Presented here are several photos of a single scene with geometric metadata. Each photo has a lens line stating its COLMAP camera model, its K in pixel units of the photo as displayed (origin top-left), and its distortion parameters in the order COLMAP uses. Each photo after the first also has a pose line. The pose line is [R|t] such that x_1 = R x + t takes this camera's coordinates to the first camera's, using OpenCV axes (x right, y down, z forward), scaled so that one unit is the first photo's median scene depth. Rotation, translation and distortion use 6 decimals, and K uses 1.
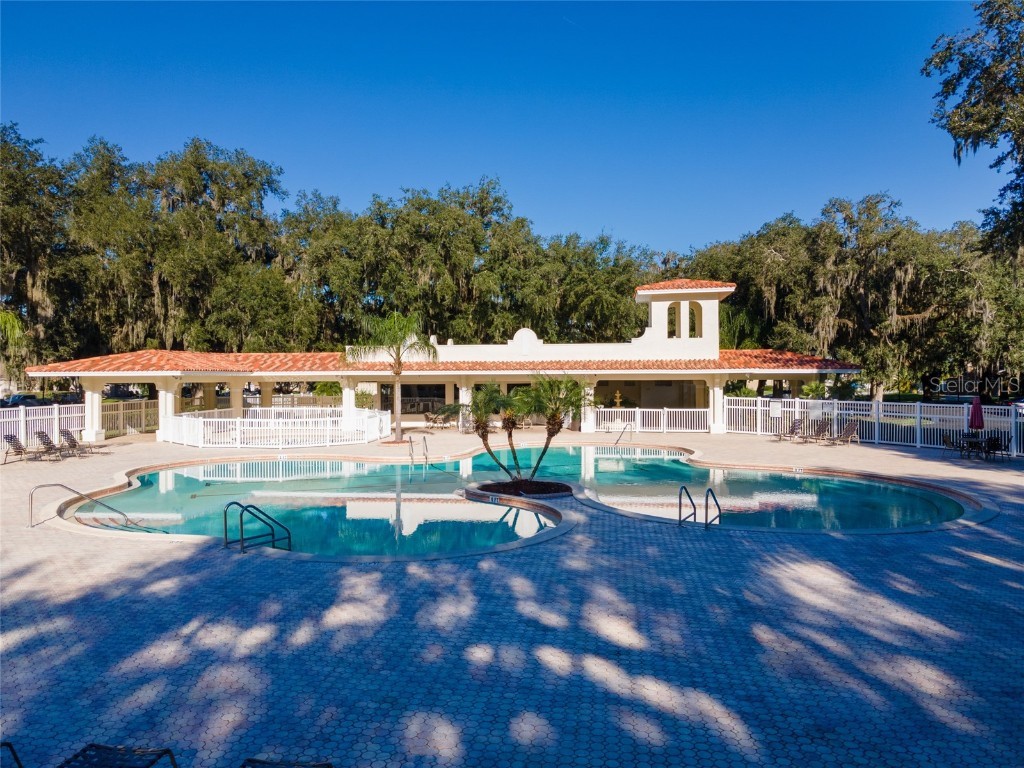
lens RADIAL K [[746.7, 0, 512.0], [0, 746.7, 384.0], [0, 0, 1]] dist [0.042870, 0.003320]
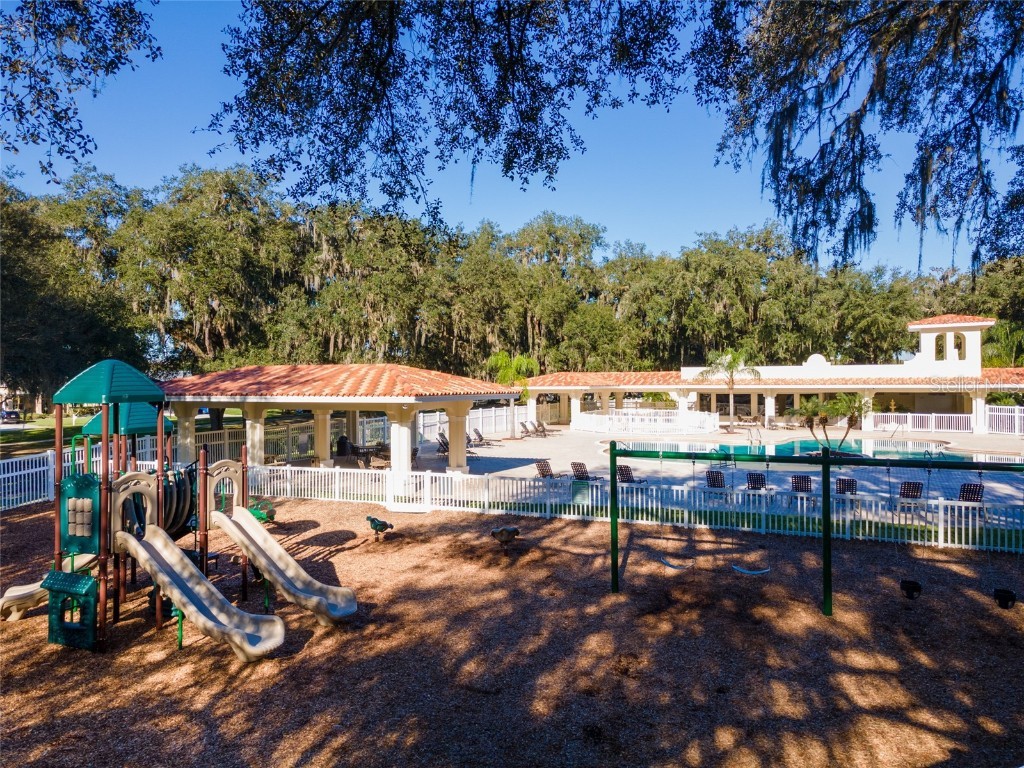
lens RADIAL K [[746.7, 0, 512.0], [0, 746.7, 384.0], [0, 0, 1]] dist [0.042870, 0.003320]
pose [[0.946550, -0.000631, -0.322557, -0.044377], [-0.000168, 0.999997, -0.002450, -0.010948], [0.322558, 0.002374, 0.946547, -0.330001]]
